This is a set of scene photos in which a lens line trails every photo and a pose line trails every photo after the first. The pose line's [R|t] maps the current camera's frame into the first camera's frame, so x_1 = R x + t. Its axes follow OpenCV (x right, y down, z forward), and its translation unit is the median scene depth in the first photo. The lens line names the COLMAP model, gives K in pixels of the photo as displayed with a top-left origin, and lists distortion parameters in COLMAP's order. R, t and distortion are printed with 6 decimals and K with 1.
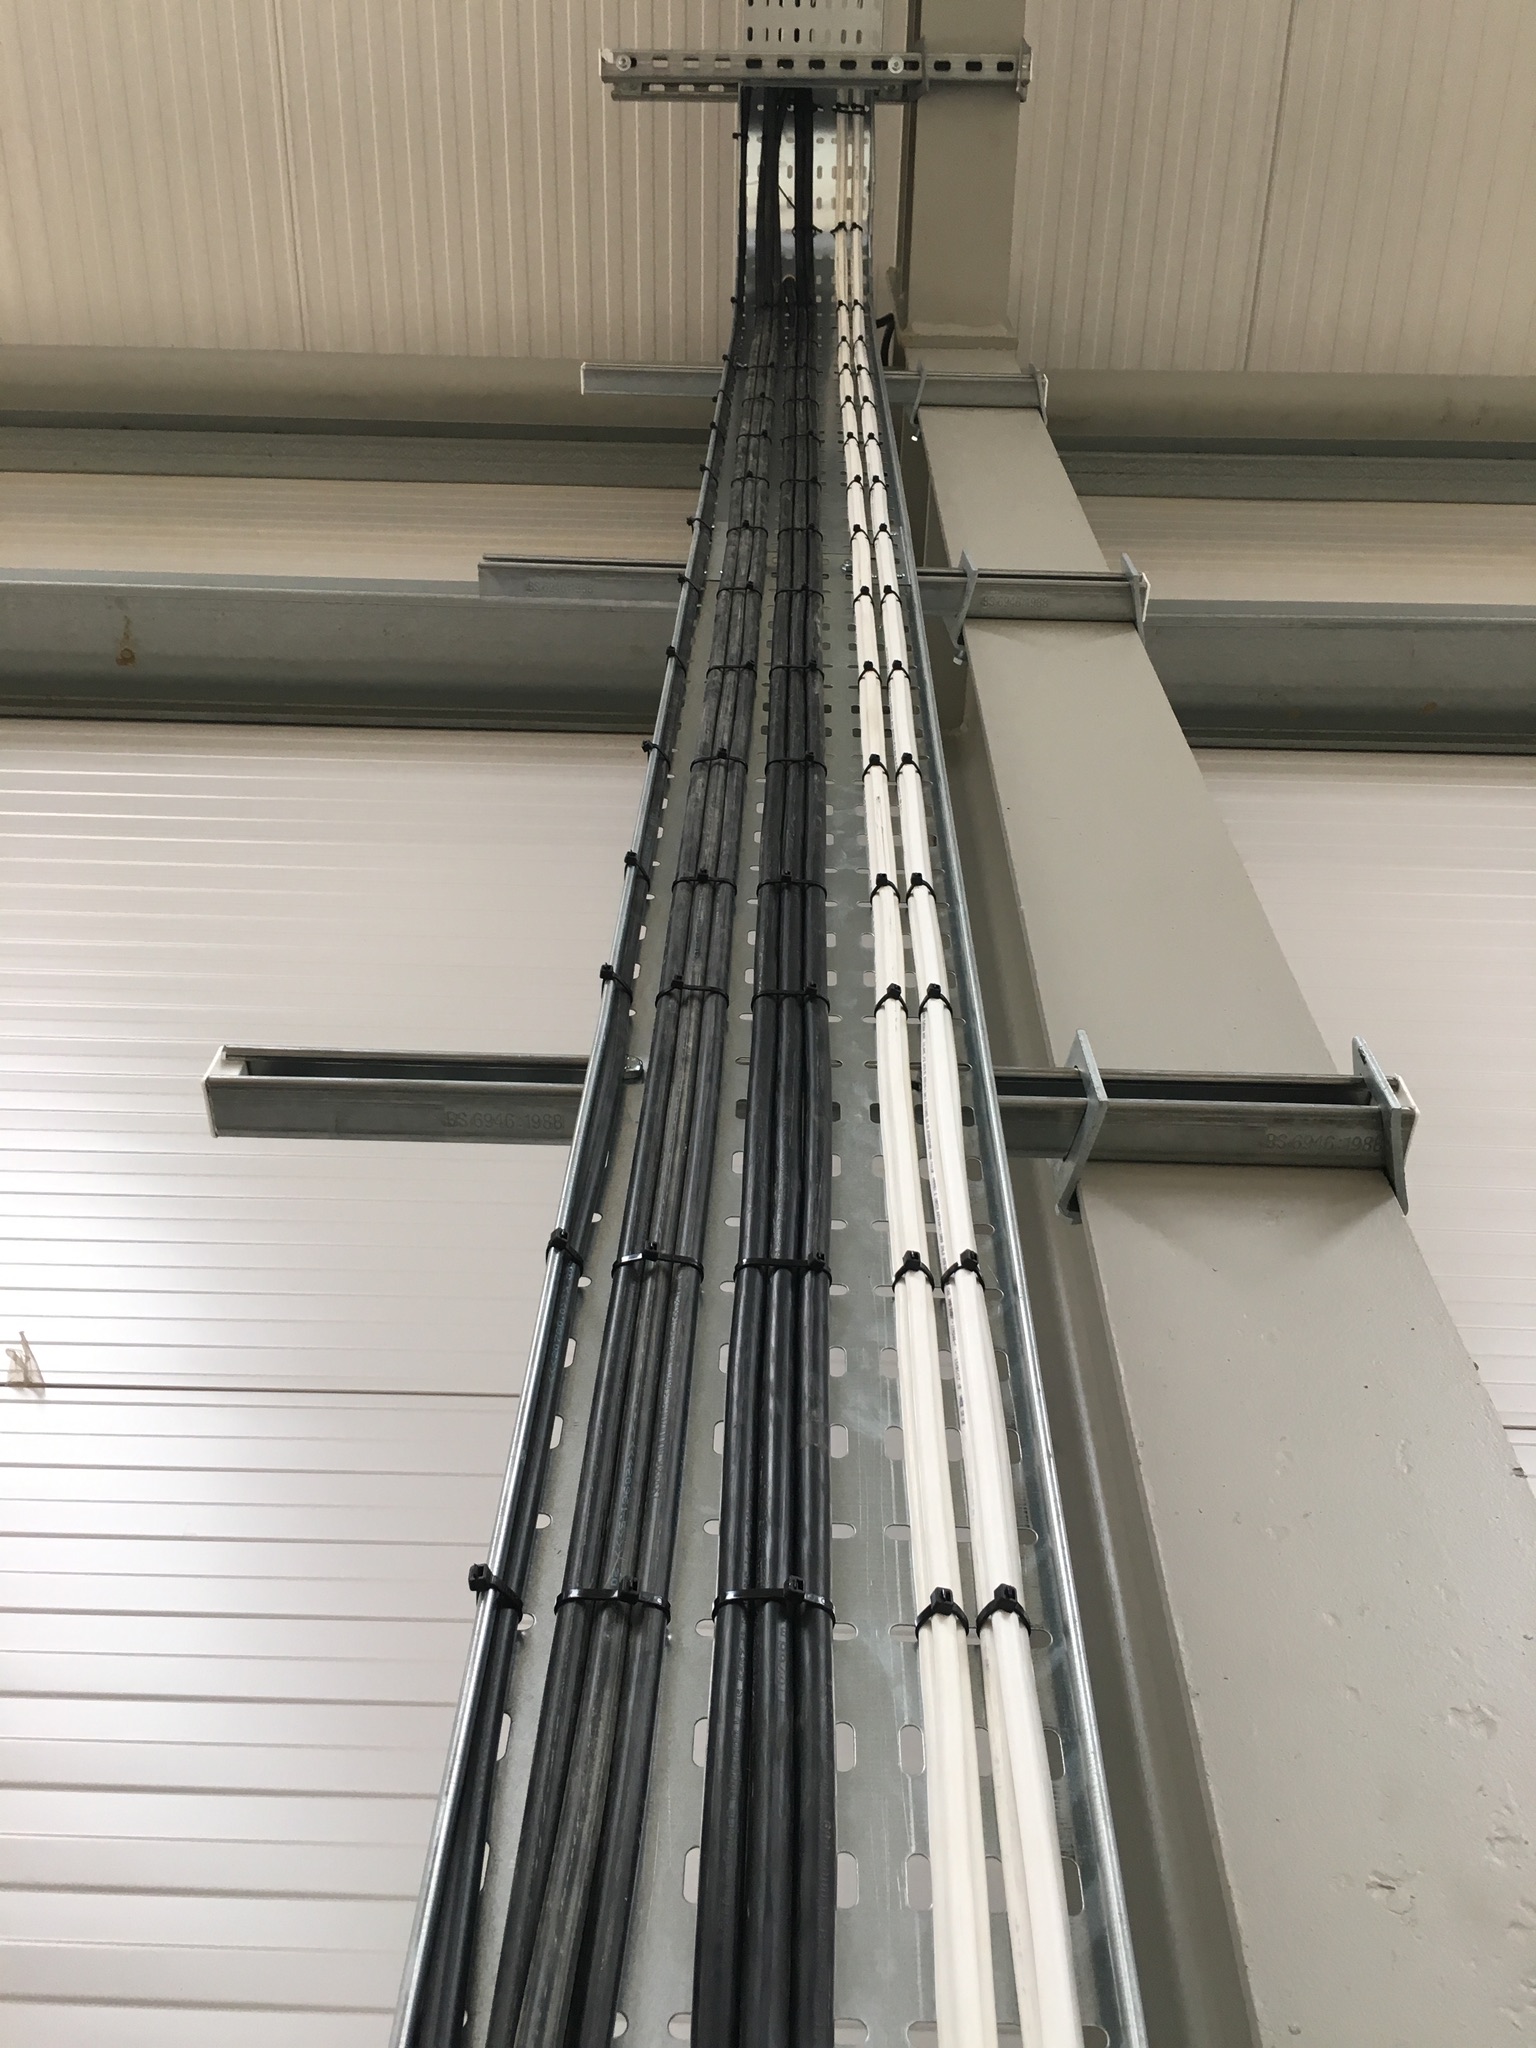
lens RADIAL K [[1747.0, 0, 755.2], [0, 1747.0, 1015.3], [0, 0, 1]] dist [0.080990, -0.119823]
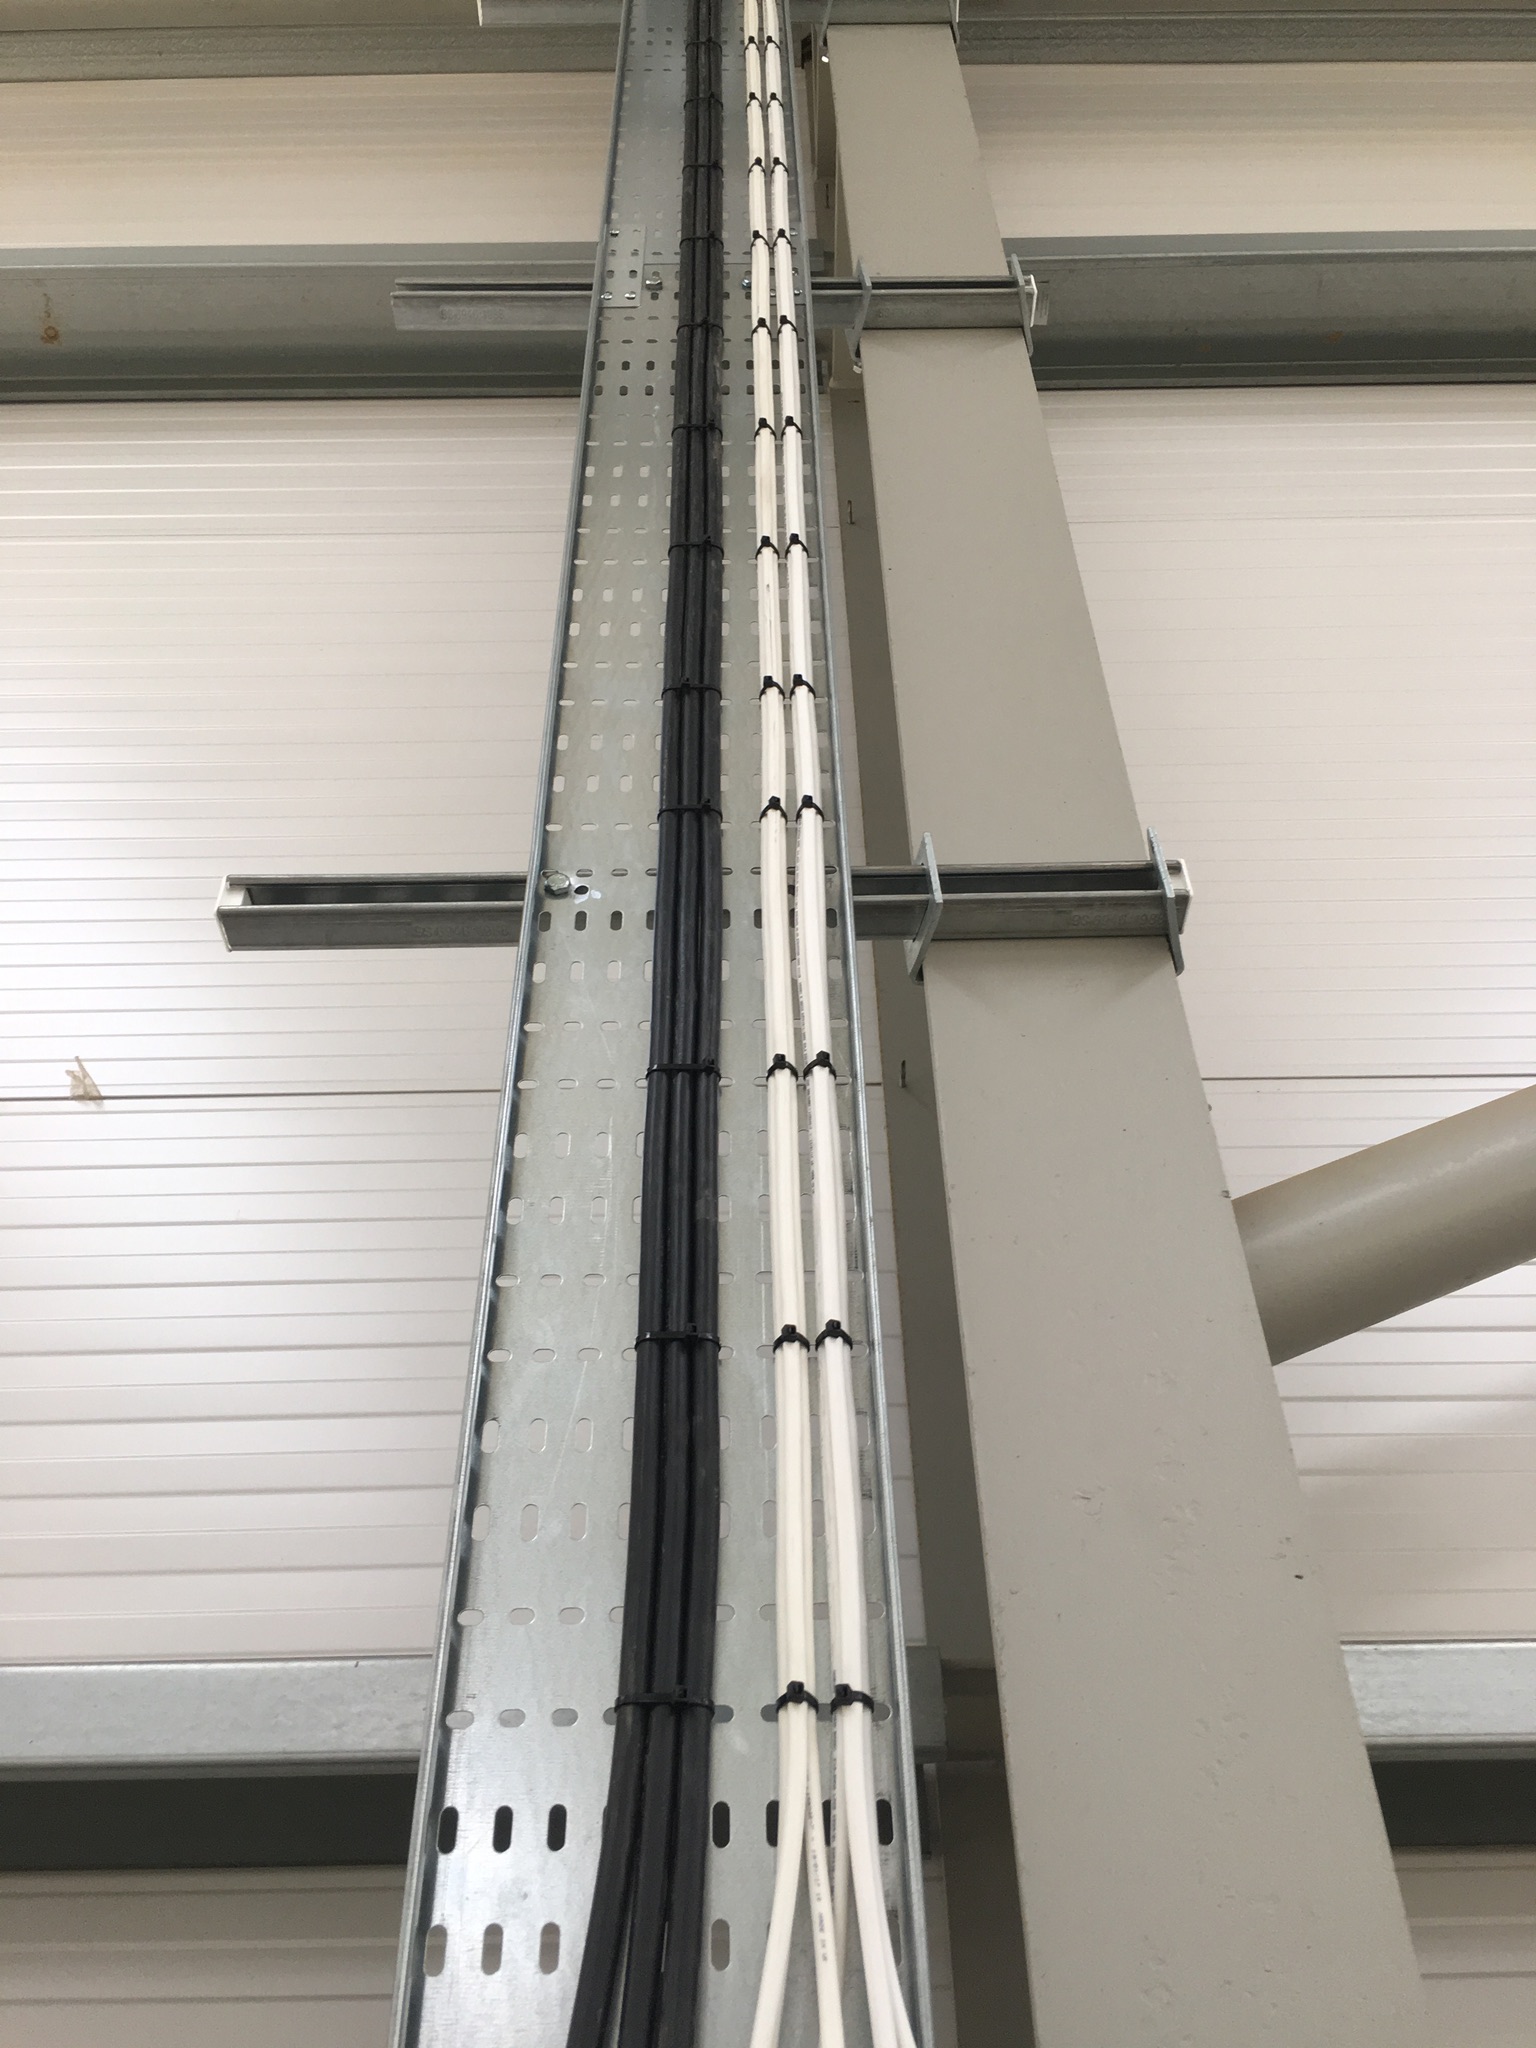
lens RADIAL K [[1747.0, 0, 755.2], [0, 1747.0, 1015.3], [0, 0, 1]] dist [0.080990, -0.119823]
pose [[0.998999, -0.043999, 0.008089, 0.050848], [0.040223, 0.962546, 0.268117, -0.202494], [-0.019583, -0.267523, 0.963352, -0.211438]]
